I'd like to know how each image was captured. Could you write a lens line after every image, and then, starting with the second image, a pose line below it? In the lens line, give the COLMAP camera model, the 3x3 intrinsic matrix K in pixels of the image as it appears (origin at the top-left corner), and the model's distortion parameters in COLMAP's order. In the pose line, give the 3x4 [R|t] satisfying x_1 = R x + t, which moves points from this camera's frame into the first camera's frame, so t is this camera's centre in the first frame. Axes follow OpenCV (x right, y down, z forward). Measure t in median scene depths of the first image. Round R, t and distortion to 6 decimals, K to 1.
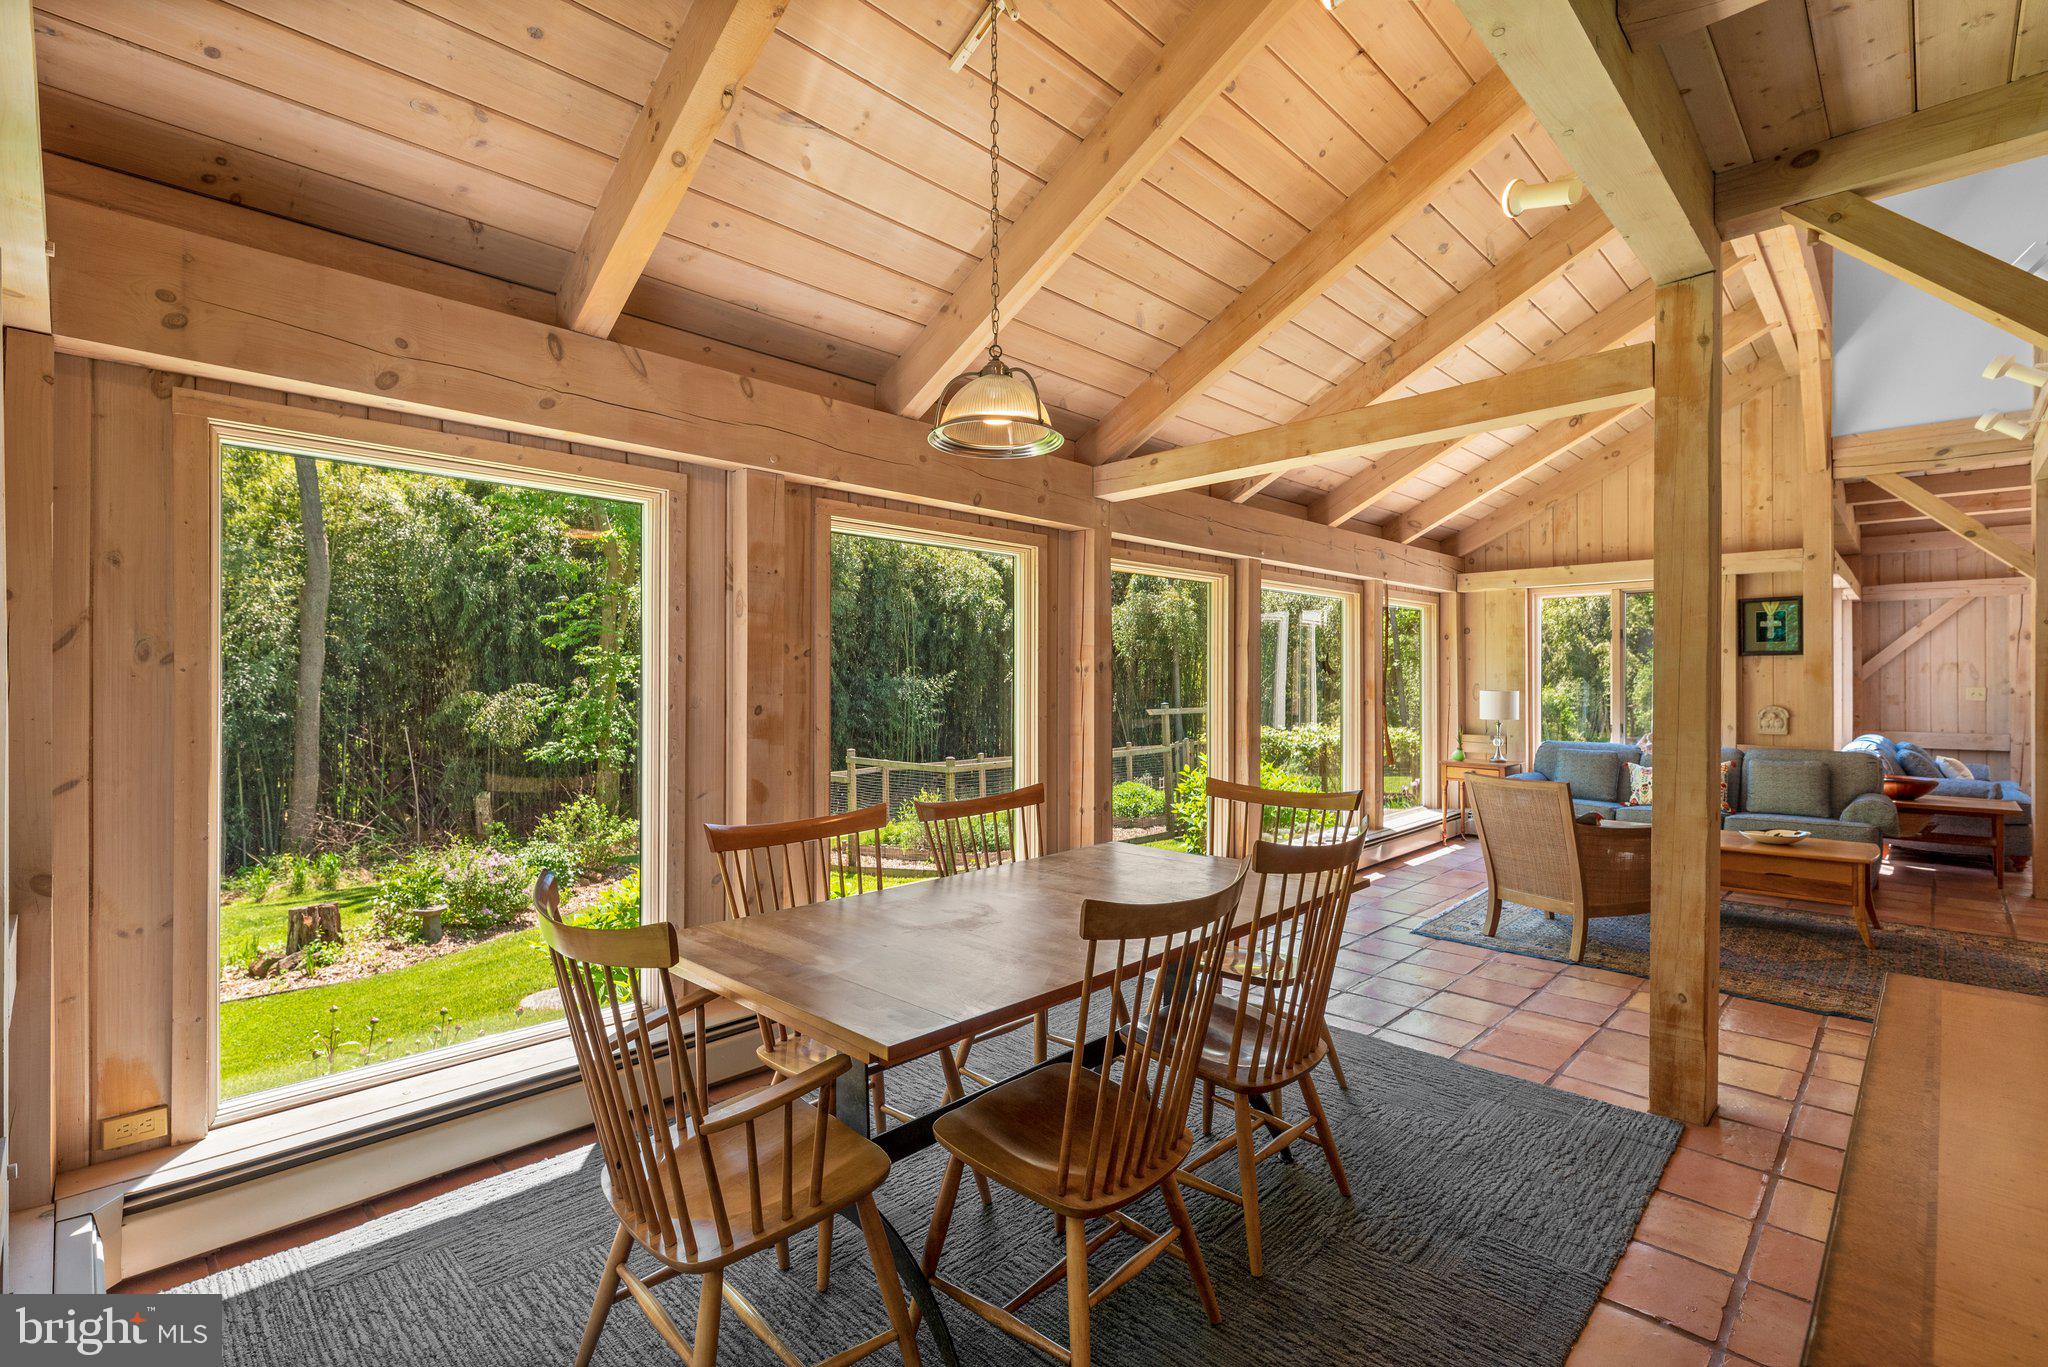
lens RADIAL K [[919.4, 0, 1017.2], [0, 919.4, 683.2], [0, 0, 1]] dist [0.004457, -0.000099]
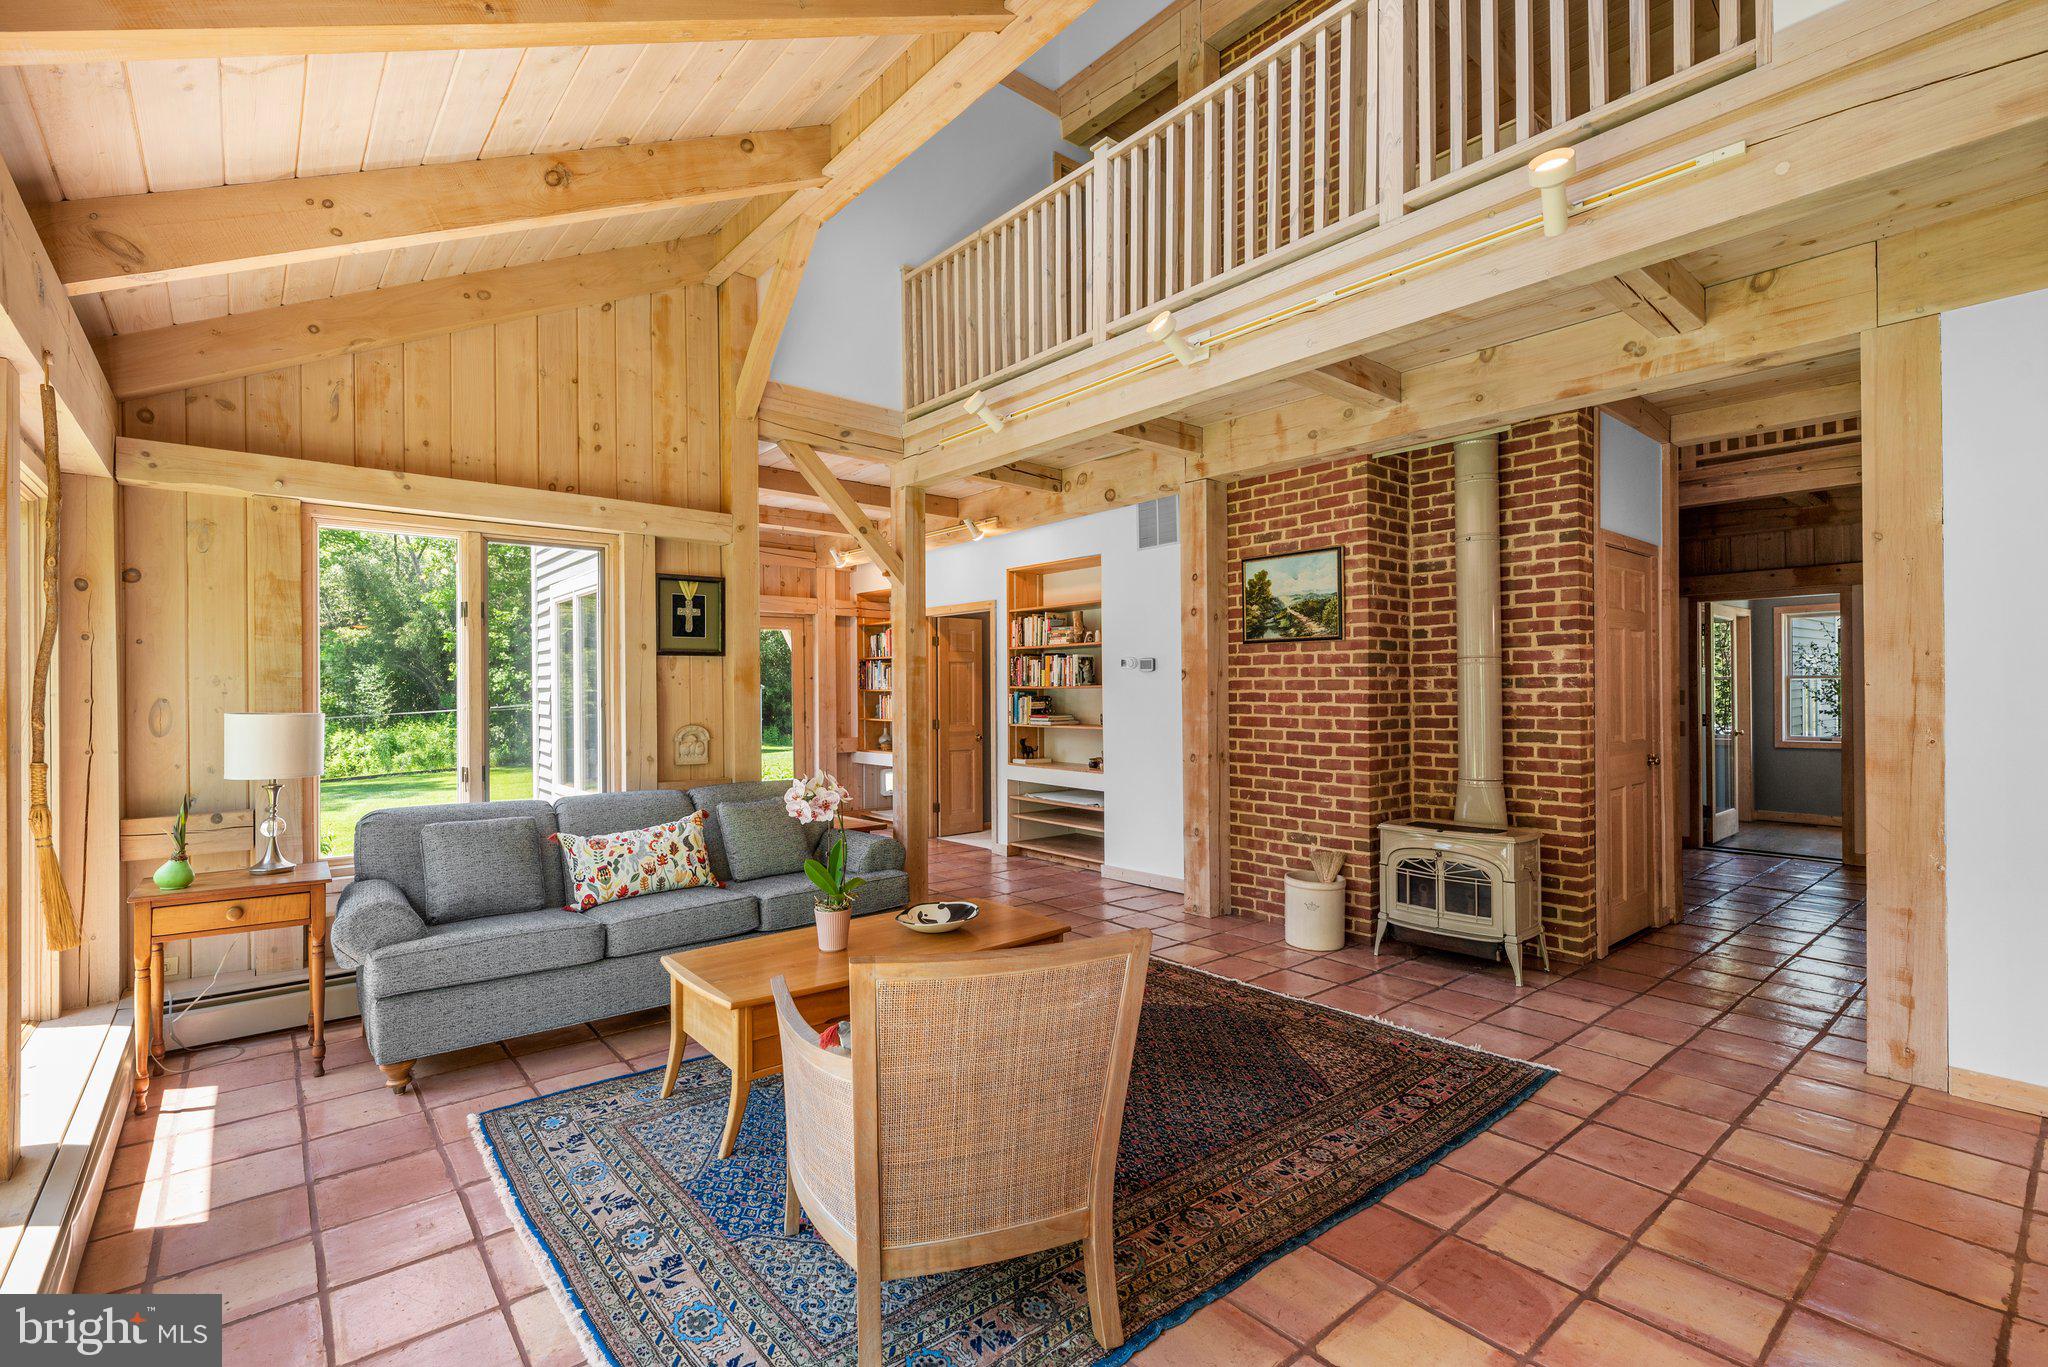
lens RADIAL K [[919.4, 0, 1040.4], [0, 919.4, 689.3], [0, 0, 1]] dist [0.004457, -0.000099]
pose [[0.077668, 0.002644, 0.996976, 0.099943], [0.008329, 0.999960, -0.003301, 0.000797], [-0.996944, 0.008560, 0.077643, 0.571047]]
